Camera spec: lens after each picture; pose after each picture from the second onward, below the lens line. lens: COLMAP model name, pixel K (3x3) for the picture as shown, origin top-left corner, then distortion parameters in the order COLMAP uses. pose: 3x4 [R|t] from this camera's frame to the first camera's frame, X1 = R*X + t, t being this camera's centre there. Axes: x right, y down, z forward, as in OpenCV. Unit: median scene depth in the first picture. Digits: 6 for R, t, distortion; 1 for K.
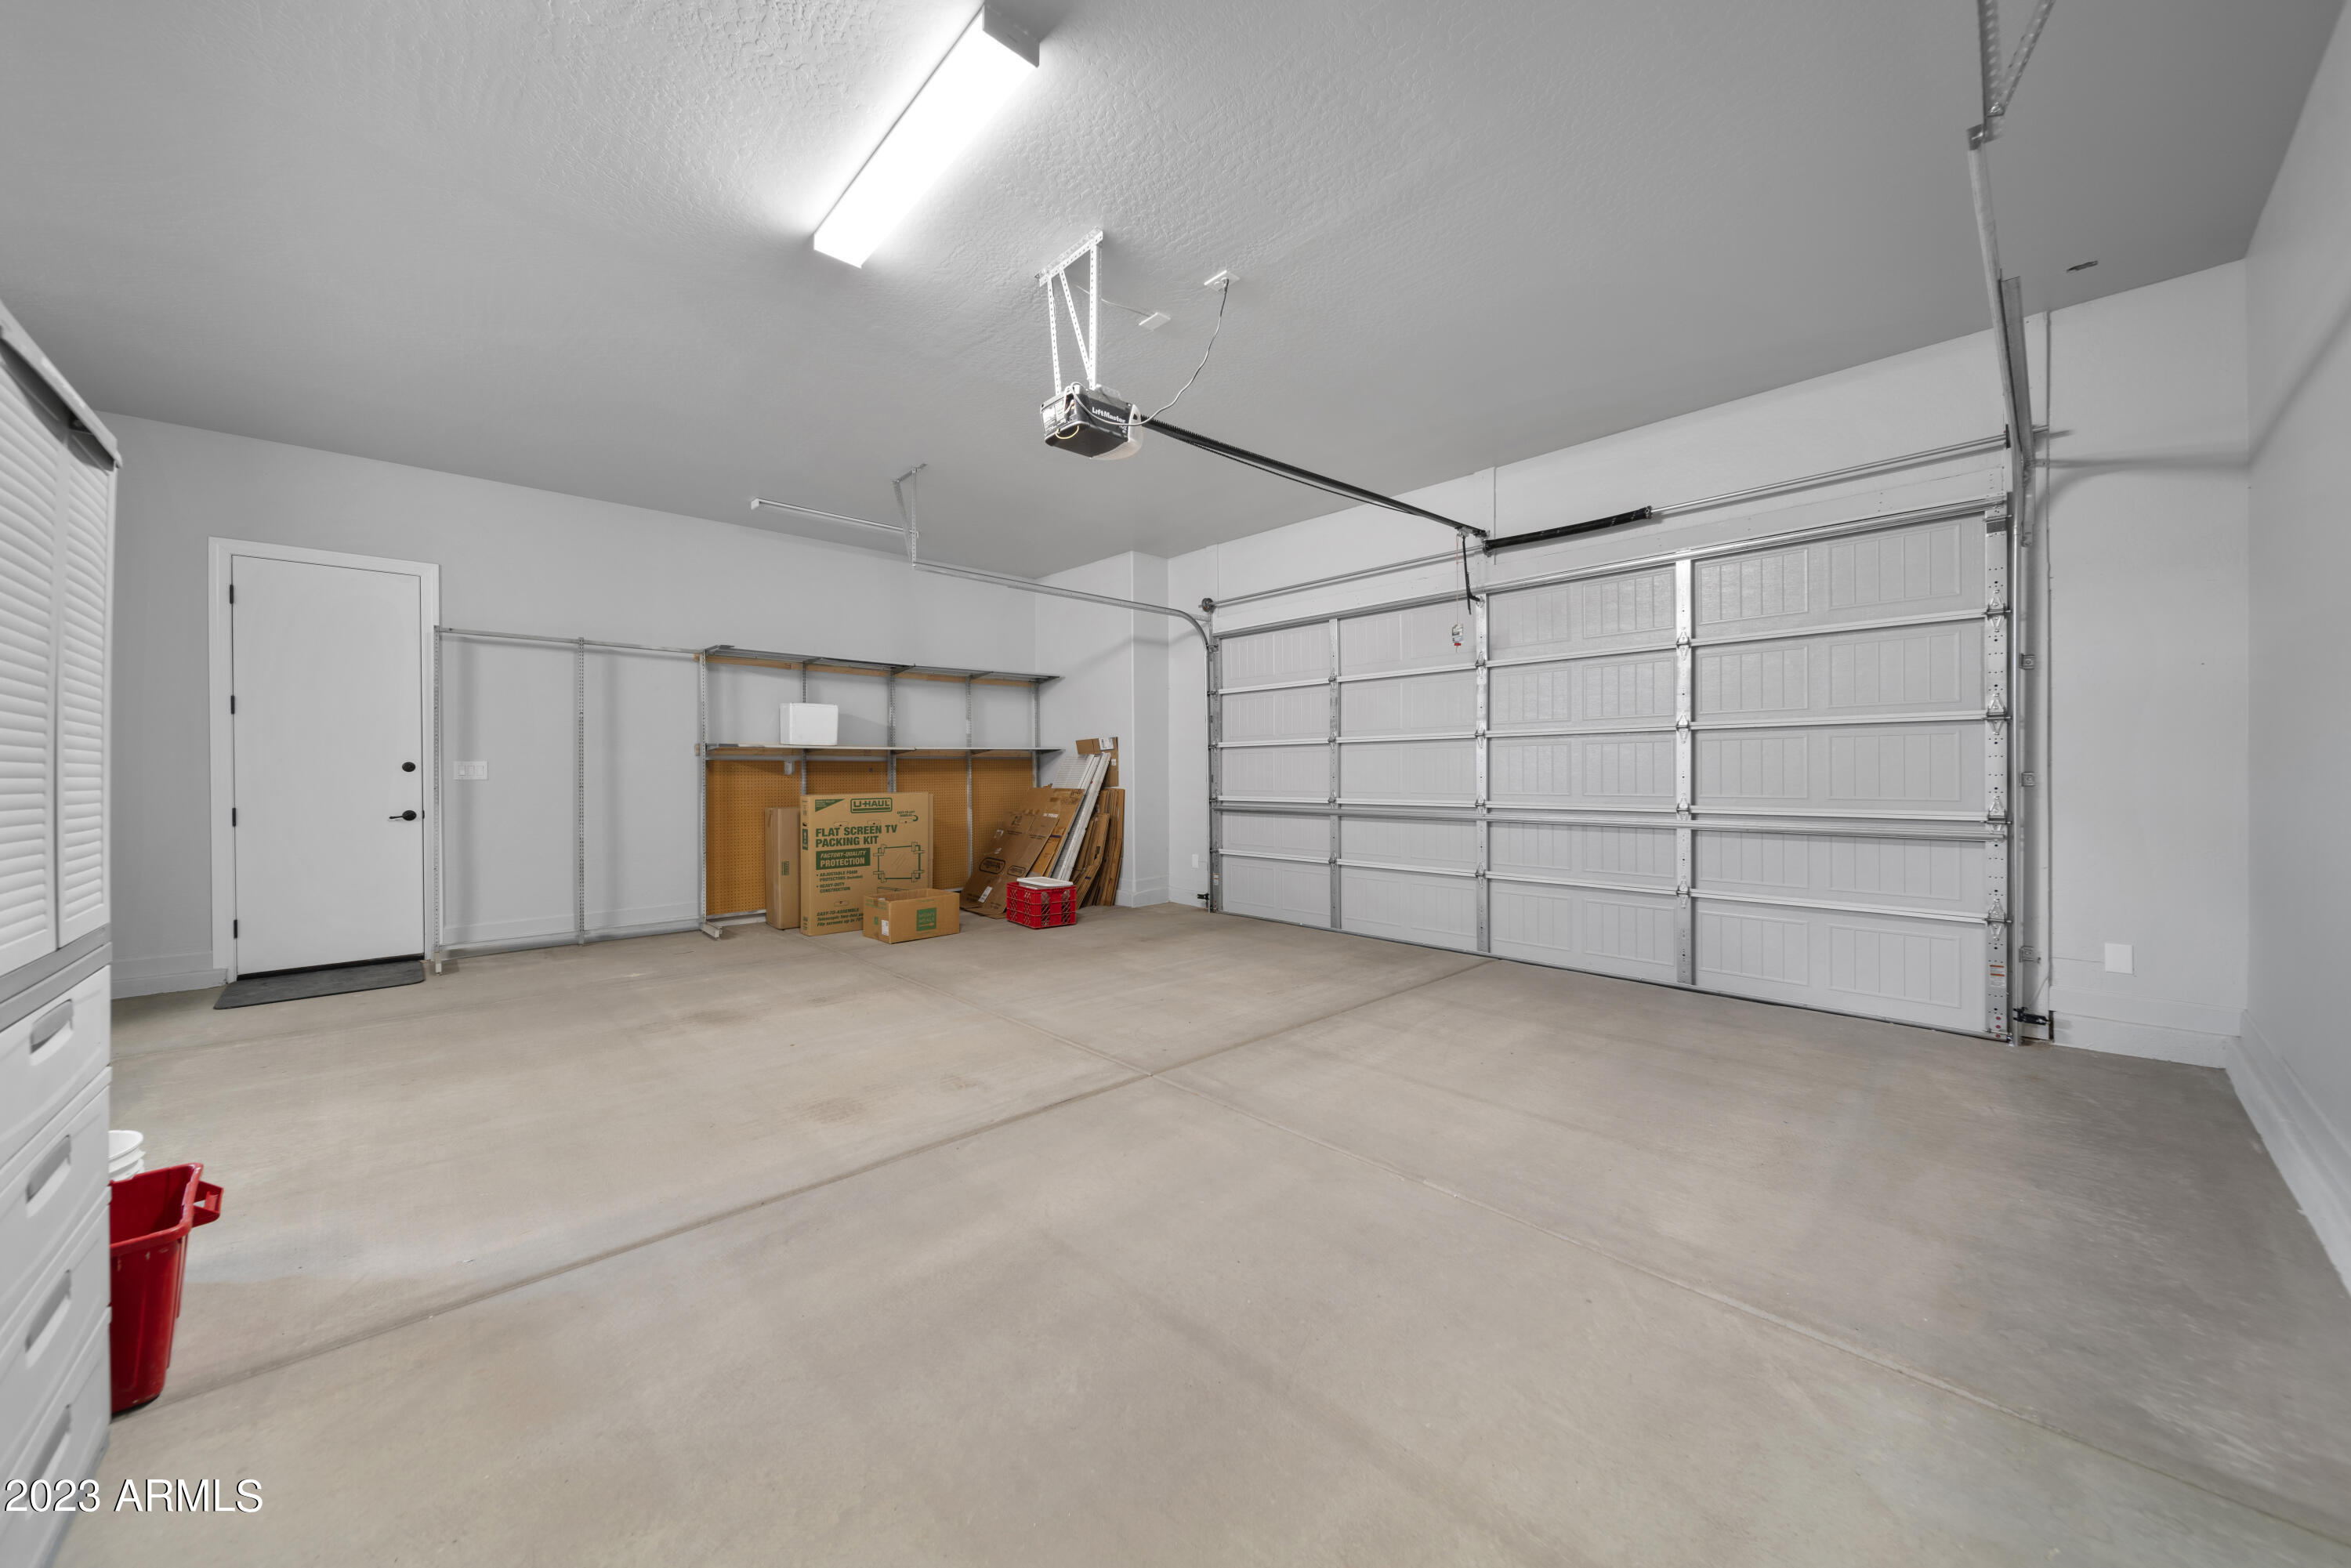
lens RADIAL K [[816.8, 0, 1175.5], [0, 816.8, 784.0], [0, 0, 1]] dist [-0.002132, -0.000286]
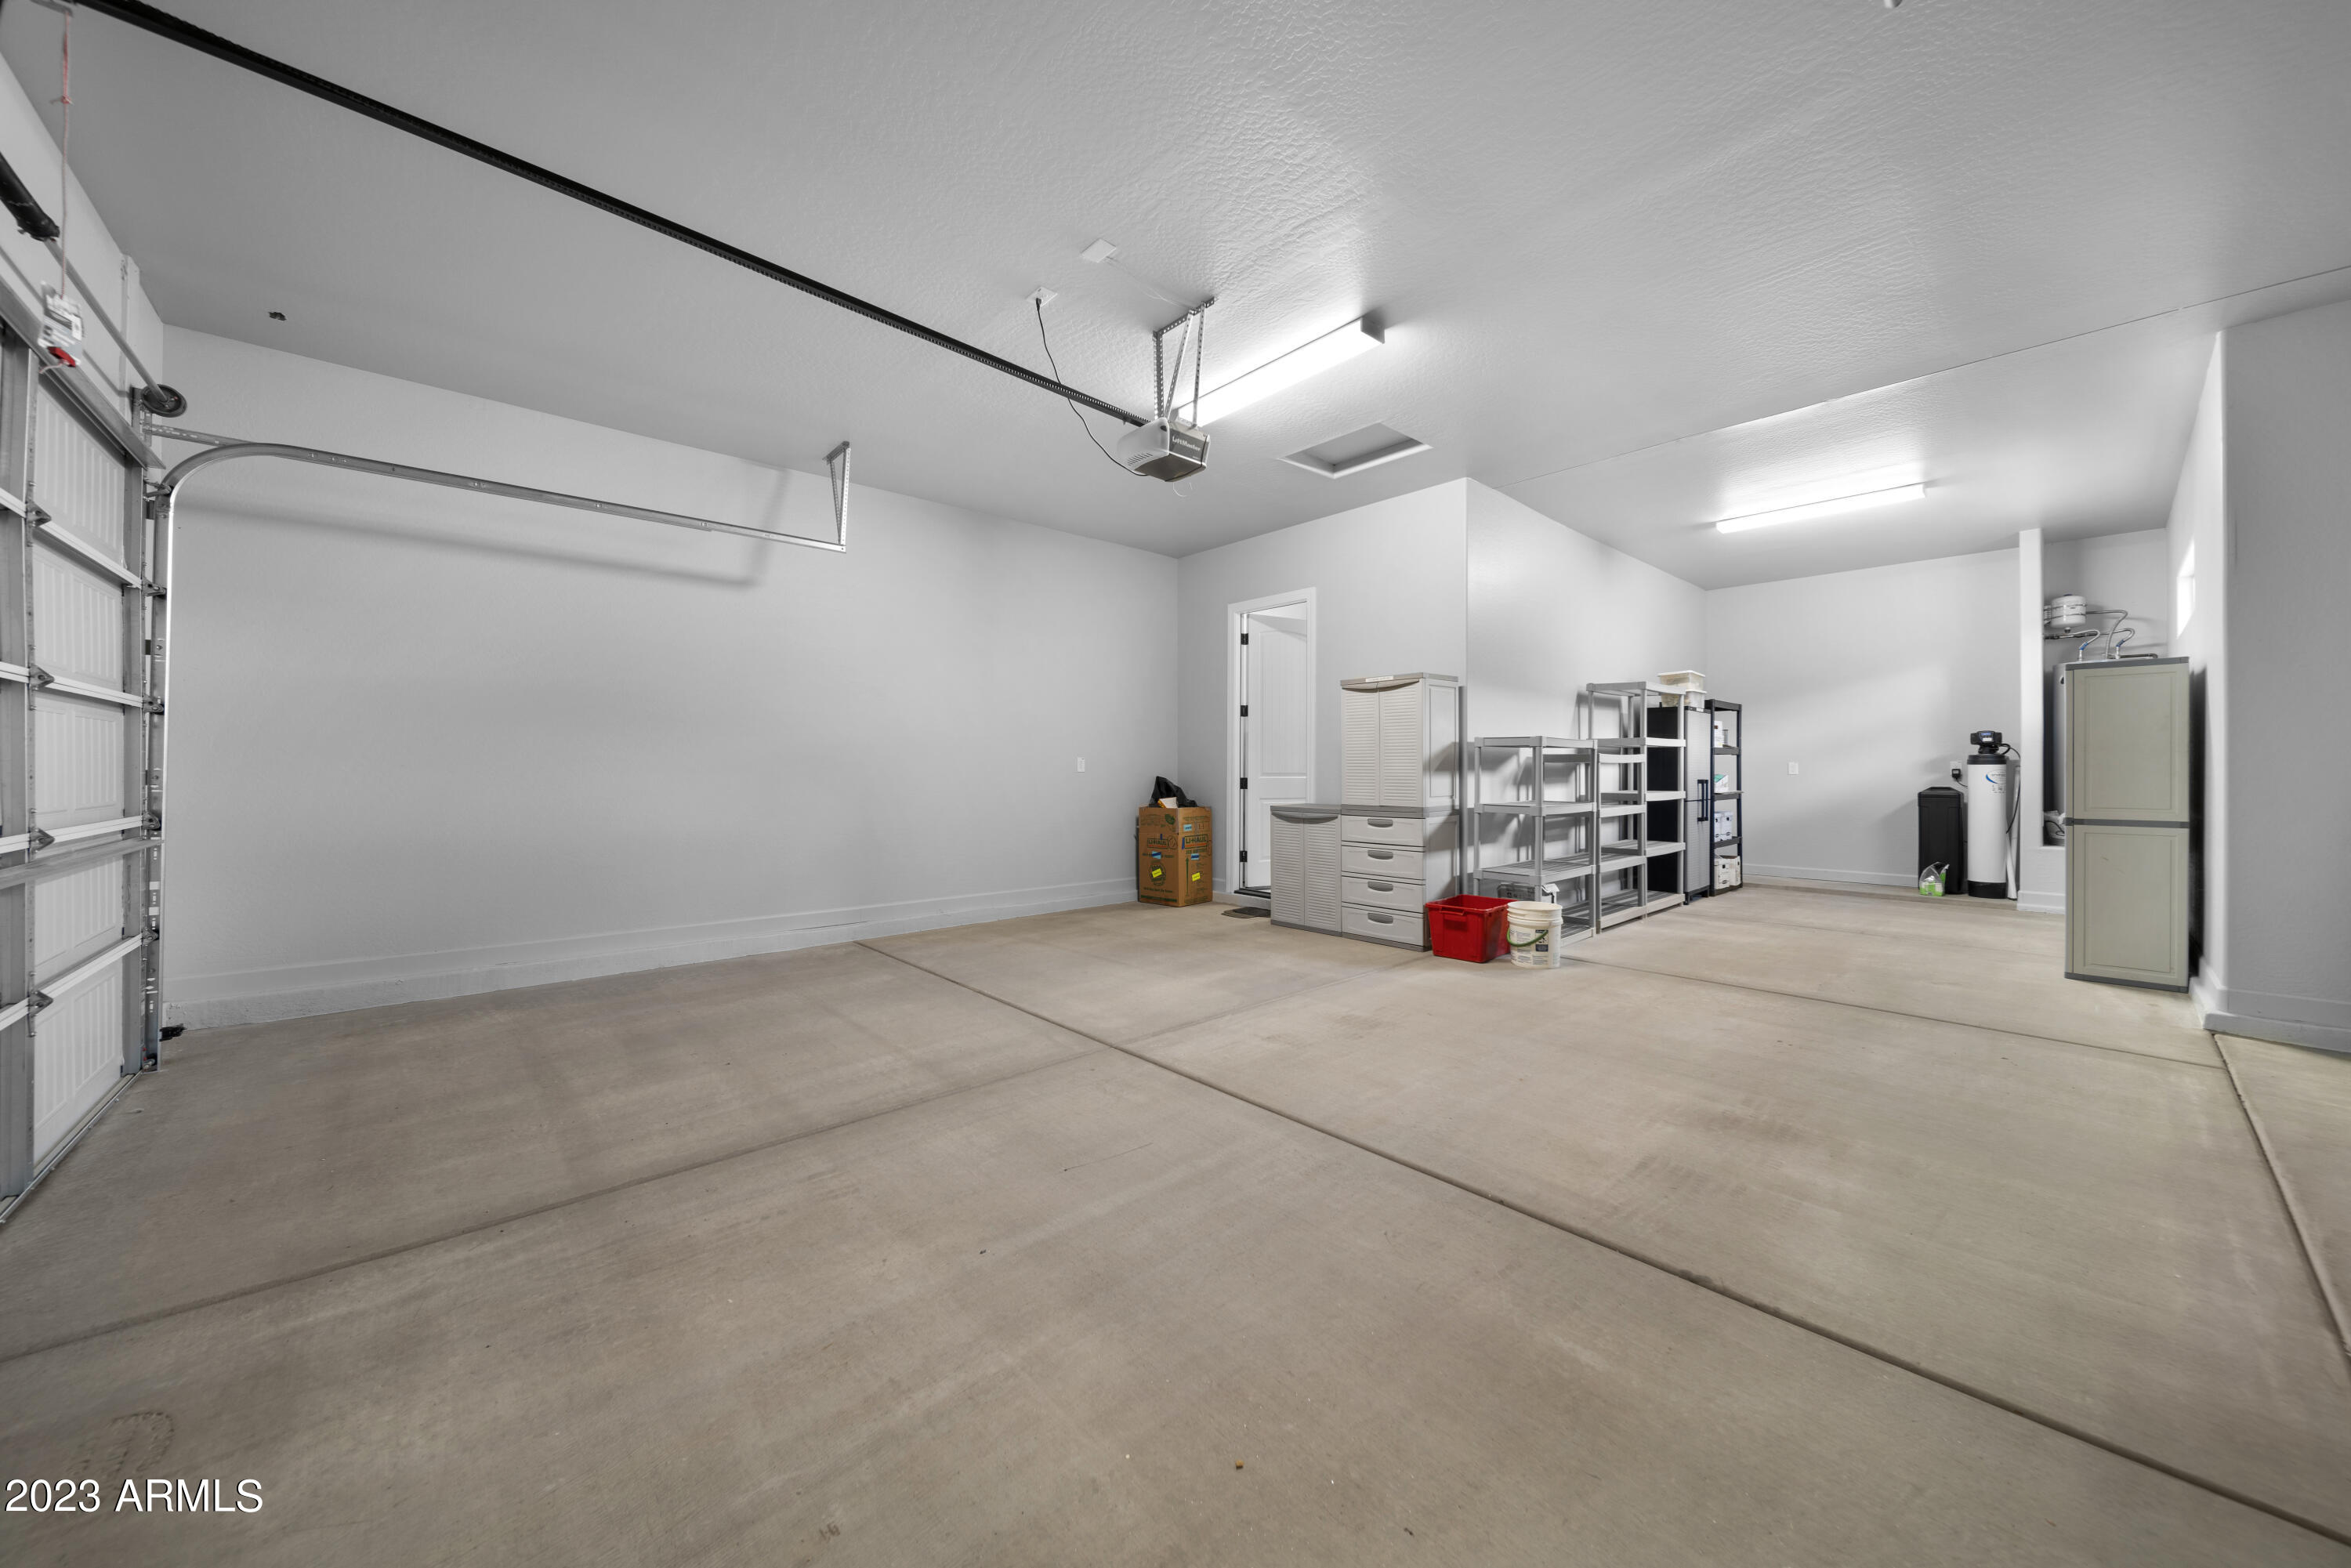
lens RADIAL K [[816.8, 0, 1175.5], [0, 816.8, 784.0], [0, 0, 1]] dist [-0.002132, -0.000286]
pose [[-0.999442, 0.005899, 0.032883, -0.132573], [0.007017, 0.999398, 0.033970, -0.021957], [-0.032662, 0.034182, -0.998882, 1.822789]]
